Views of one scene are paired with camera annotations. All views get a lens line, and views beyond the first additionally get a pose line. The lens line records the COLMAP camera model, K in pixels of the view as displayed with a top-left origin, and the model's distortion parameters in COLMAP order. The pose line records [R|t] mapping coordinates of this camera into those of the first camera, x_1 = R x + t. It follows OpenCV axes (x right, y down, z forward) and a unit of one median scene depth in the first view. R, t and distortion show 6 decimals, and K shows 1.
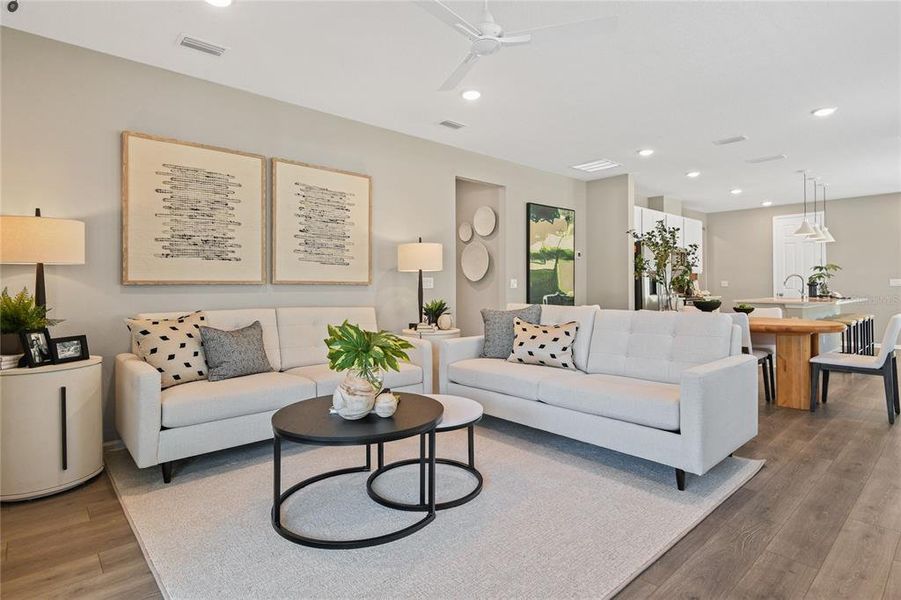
lens RADIAL K [[459.9, 0, 450.2], [0, 459.9, 289.5], [0, 0, 1]] dist [0.005898, -0.000410]
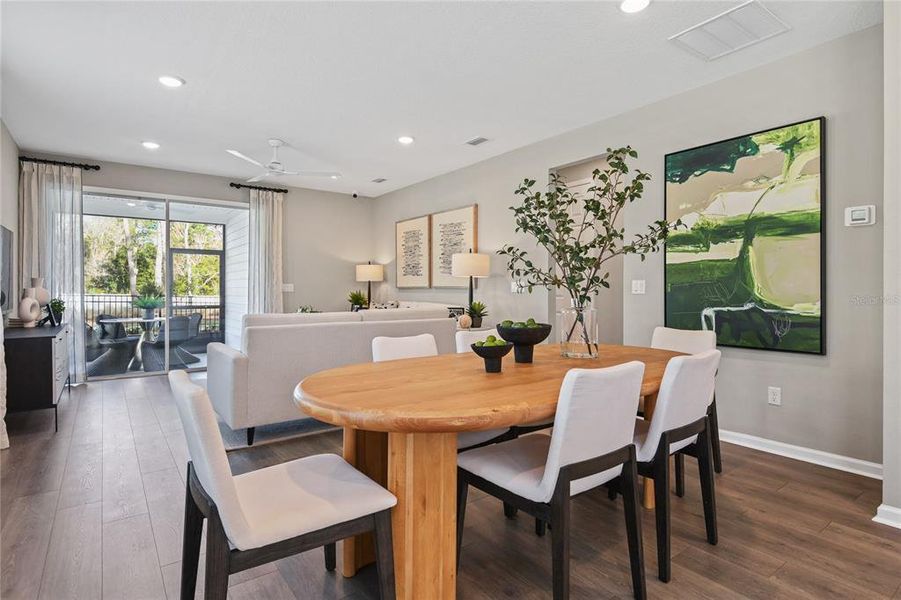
lens RADIAL K [[459.9, 0, 450.2], [0, 459.9, 289.5], [0, 0, 1]] dist [0.005898, -0.000410]
pose [[-0.083578, 0.004180, -0.996492, 1.155811], [-0.006161, 0.999970, 0.004711, -0.014443], [0.996482, 0.006533, -0.083550, 1.088072]]
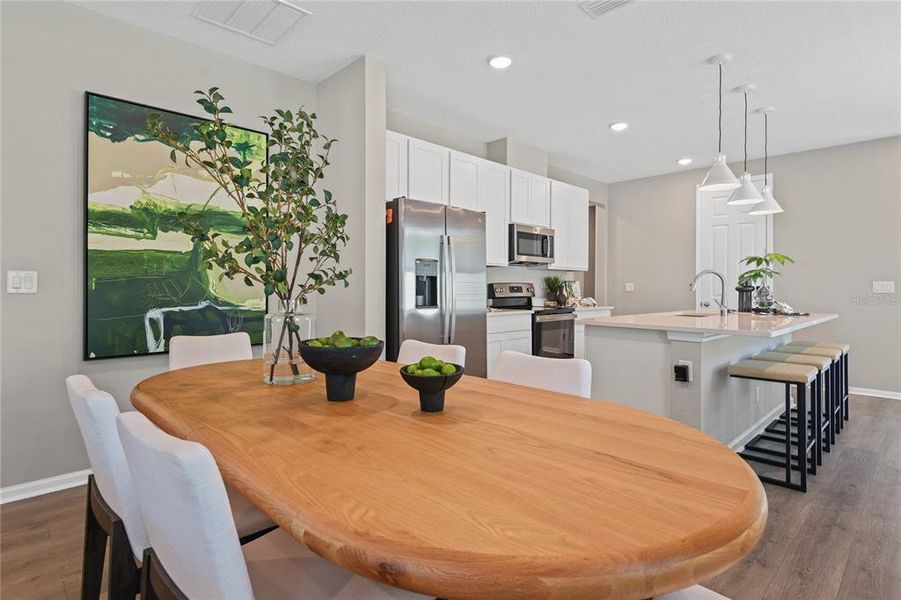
lens RADIAL K [[459.9, 0, 450.2], [0, 459.9, 289.5], [0, 0, 1]] dist [0.005898, -0.000410]
pose [[0.998847, 0.008095, 0.047314, 0.697861], [-0.007952, 0.999963, -0.003197, -0.010184], [-0.047338, 0.002817, 0.998875, 0.792580]]
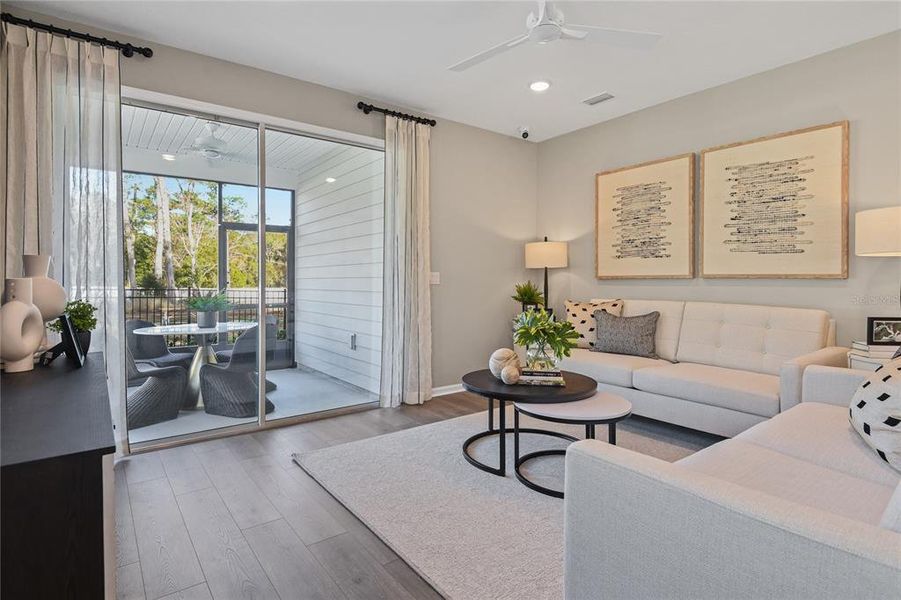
lens RADIAL K [[463.0, 0, 448.4], [0, 463.0, 278.5], [0, 0, 1]] dist [0.009142, -0.000128]
pose [[-0.079133, 0.000214, -0.996864, 0.593782], [-0.003597, 0.999993, 0.000500, -0.008073], [0.996858, 0.003625, -0.079131, 0.482975]]
